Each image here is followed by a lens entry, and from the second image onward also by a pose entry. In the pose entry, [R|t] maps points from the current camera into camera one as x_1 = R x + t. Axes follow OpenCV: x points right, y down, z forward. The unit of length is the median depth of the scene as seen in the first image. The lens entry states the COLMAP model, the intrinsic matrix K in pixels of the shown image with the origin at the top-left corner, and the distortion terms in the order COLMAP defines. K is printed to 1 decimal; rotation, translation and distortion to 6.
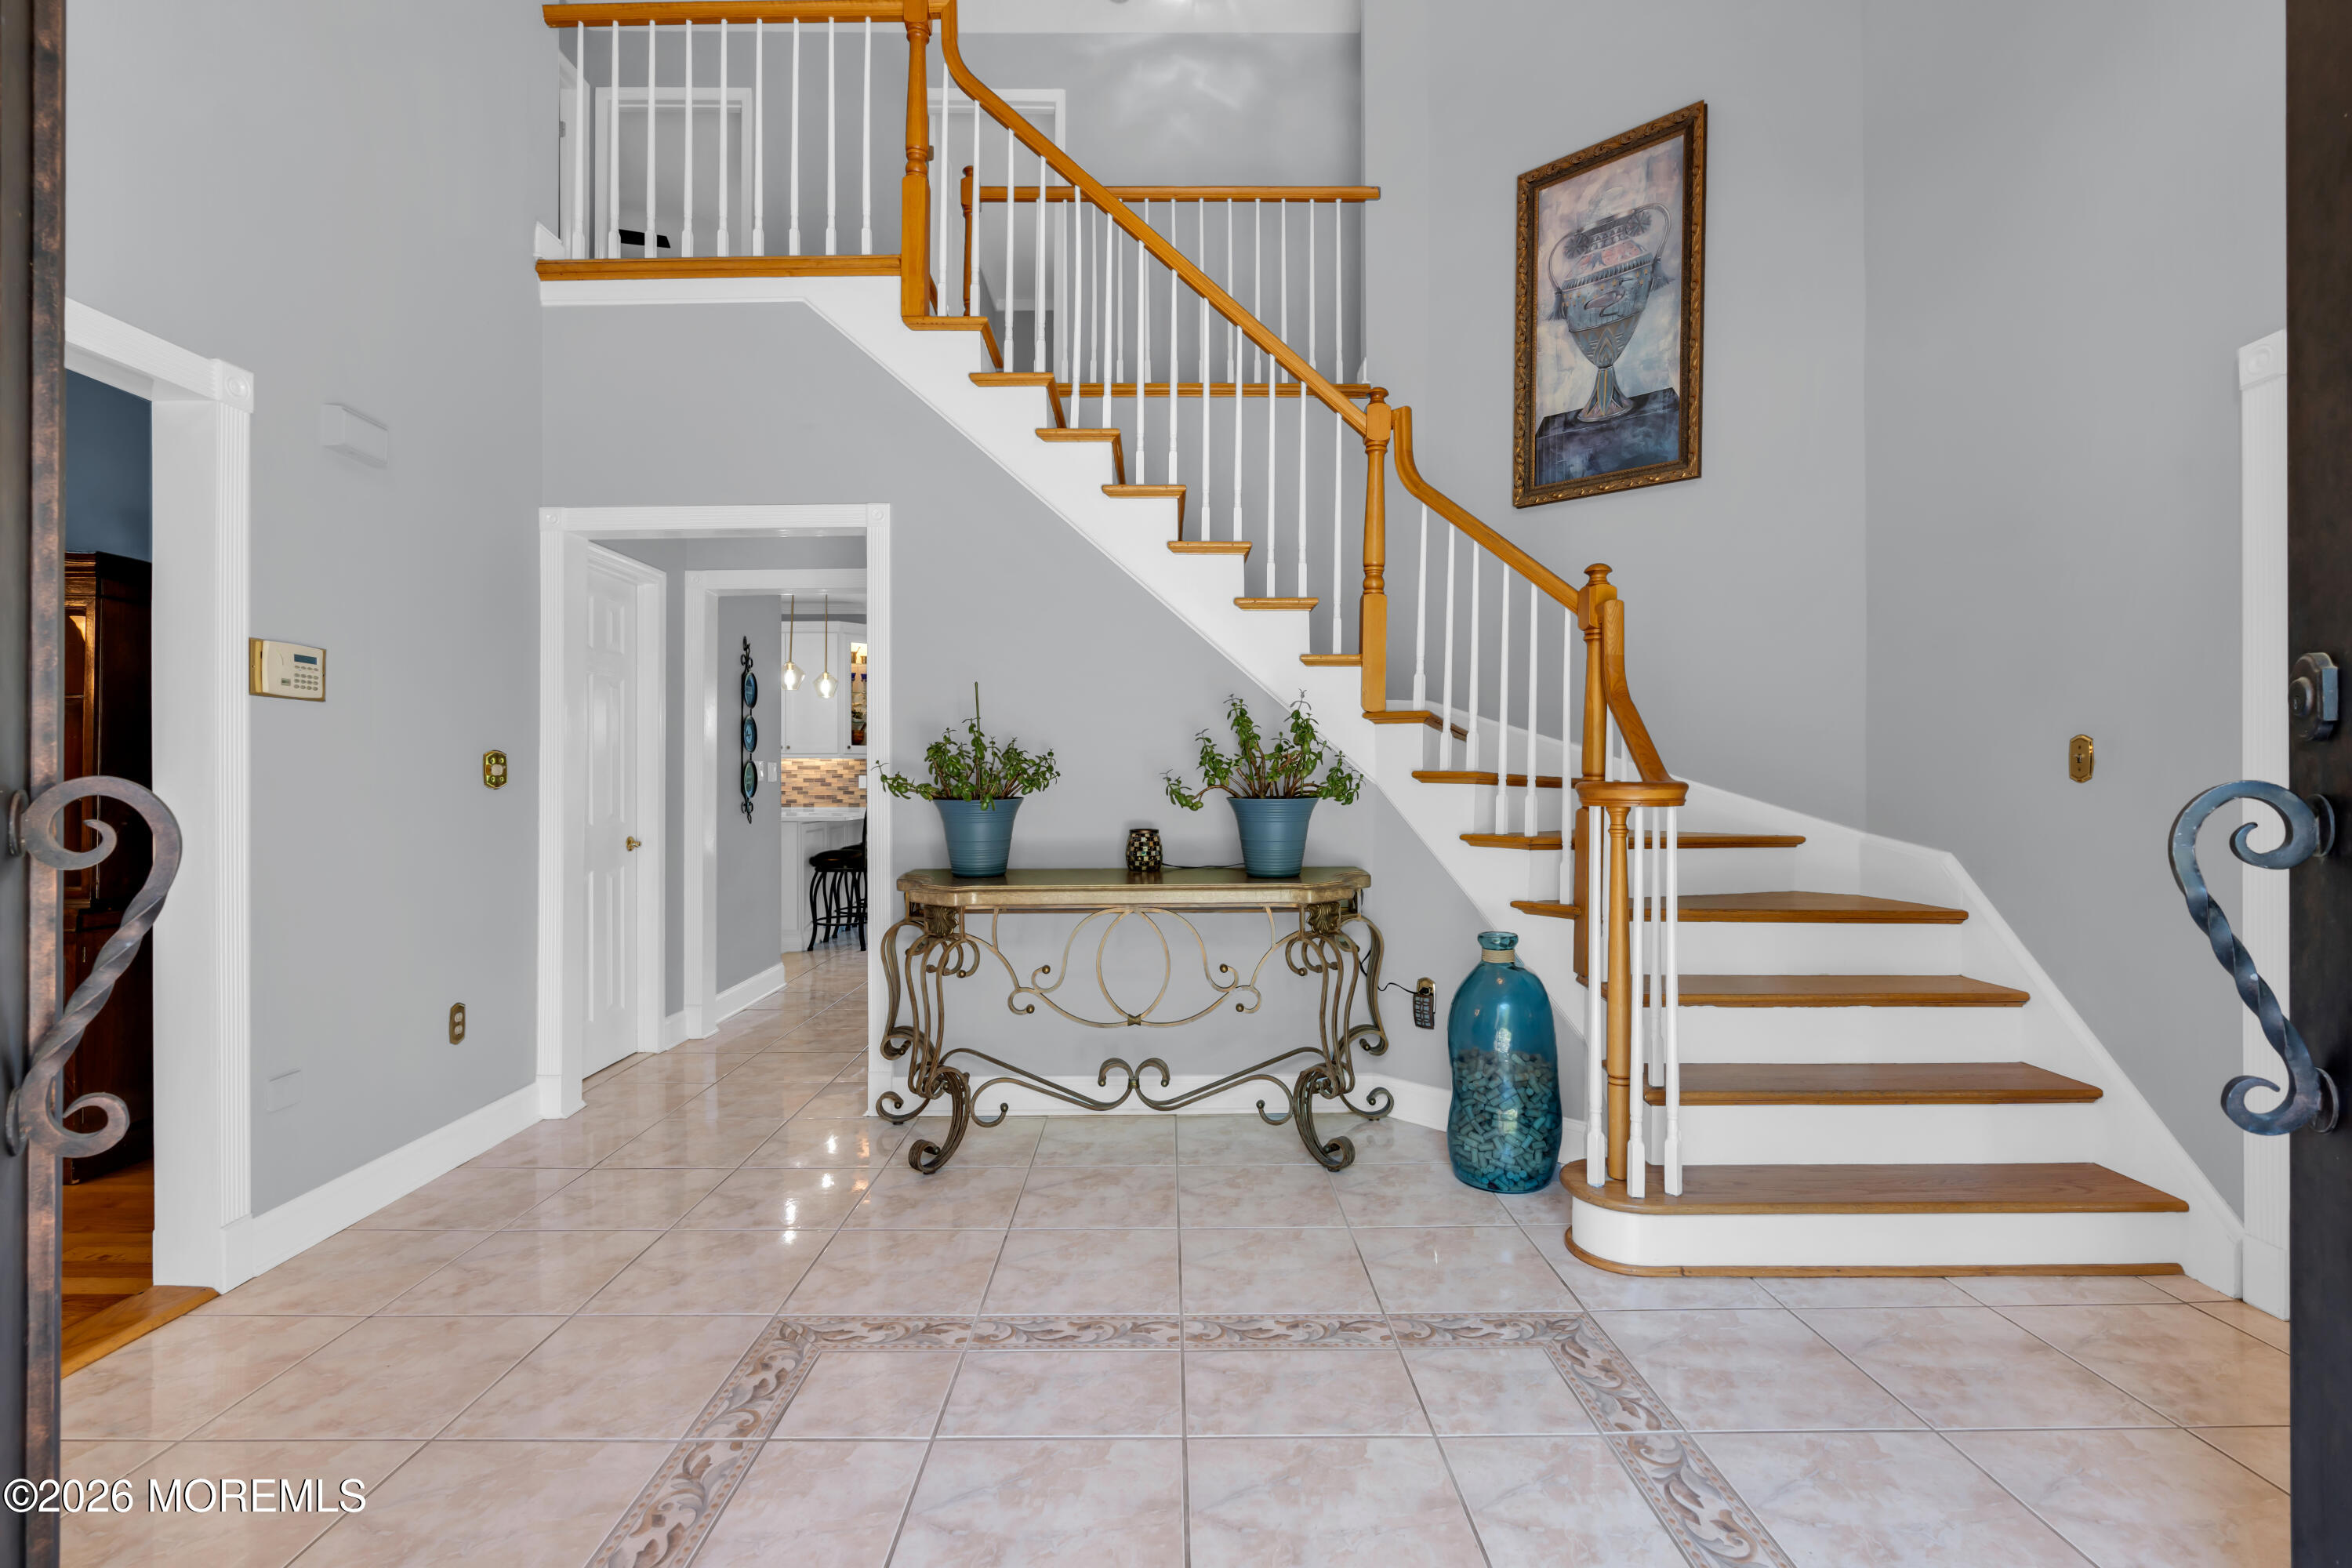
lens RADIAL K [[1055.1, 0, 1192.7], [0, 1055.1, 782.0], [0, 0, 1]] dist [-0.008742, 0.004421]
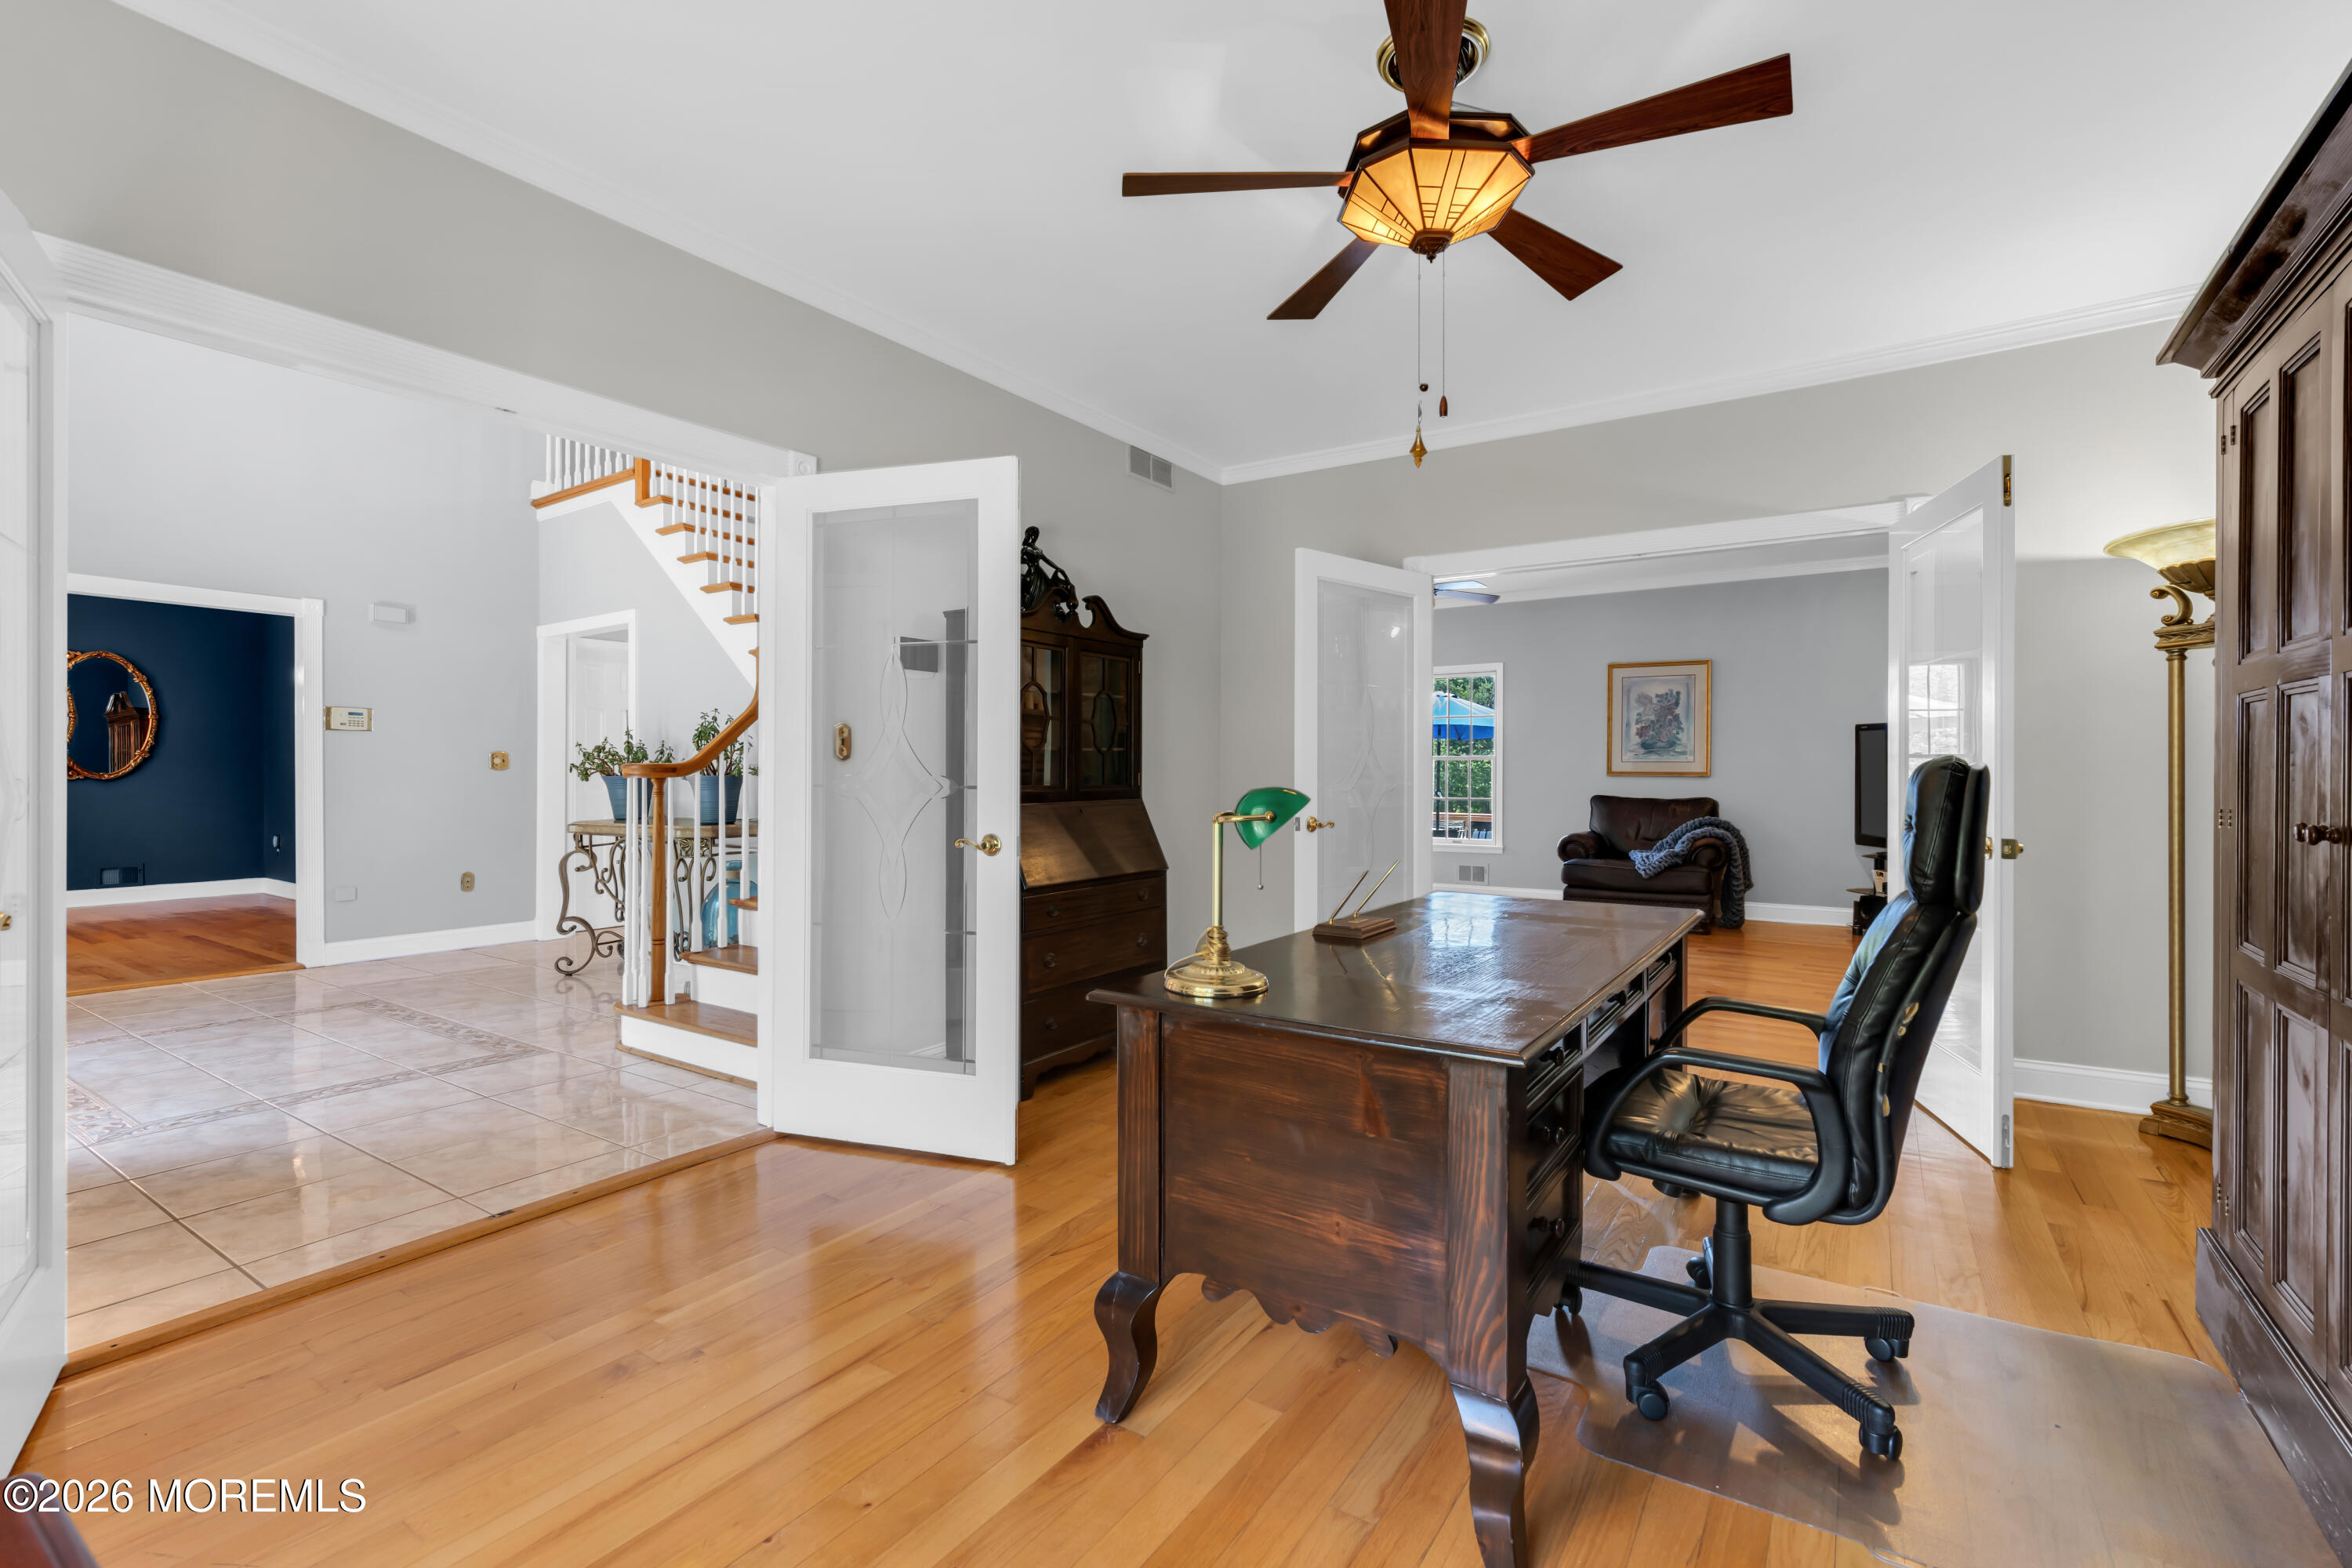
lens RADIAL K [[1055.1, 0, 1167.9], [0, 1055.1, 778.4], [0, 0, 1]] dist [-0.008742, 0.004421]
pose [[0.823004, 0.004347, -0.568019, 2.336636], [-0.005392, 0.999985, -0.000160, 0.023901], [0.568010, 0.003194, 0.823015, 0.099646]]
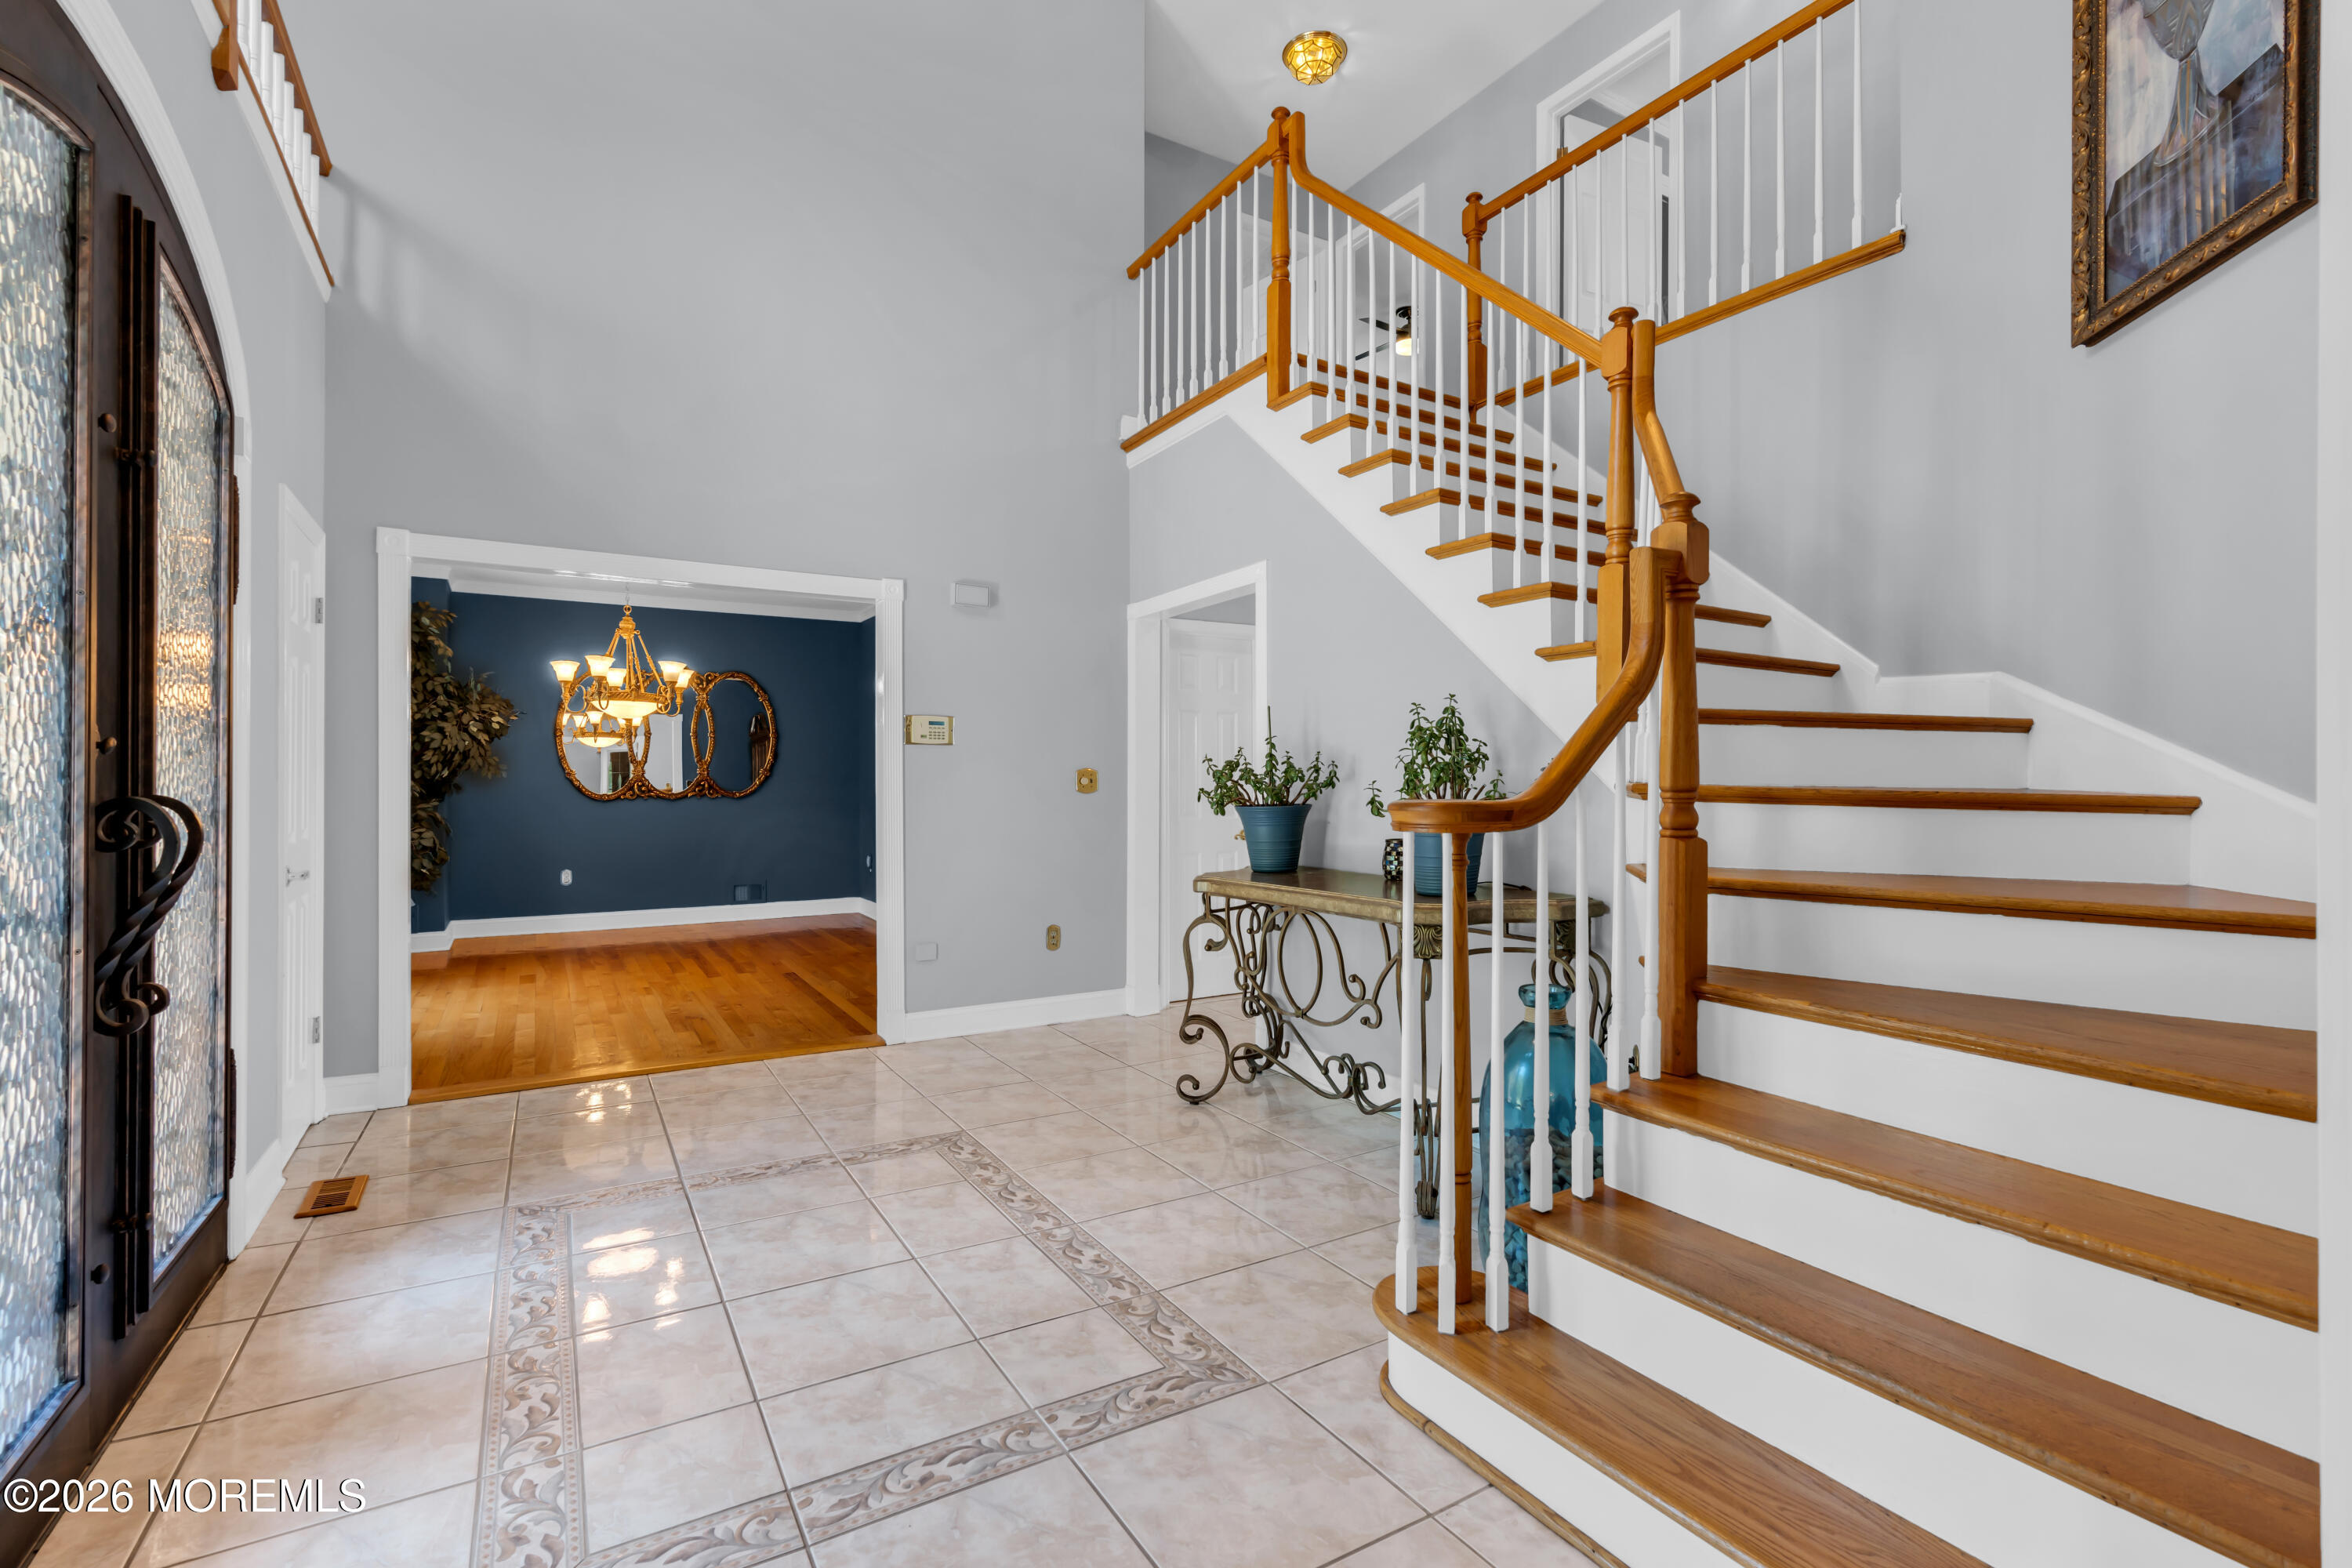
lens RADIAL K [[1055.1, 0, 1166.9], [0, 1055.1, 781.8], [0, 0, 1]] dist [-0.008742, 0.004421]
pose [[0.501212, 0.000679, -0.865324, 1.141392], [-0.002271, 0.999997, -0.000531, -0.014326], [0.865321, 0.002231, 0.501212, 0.479236]]
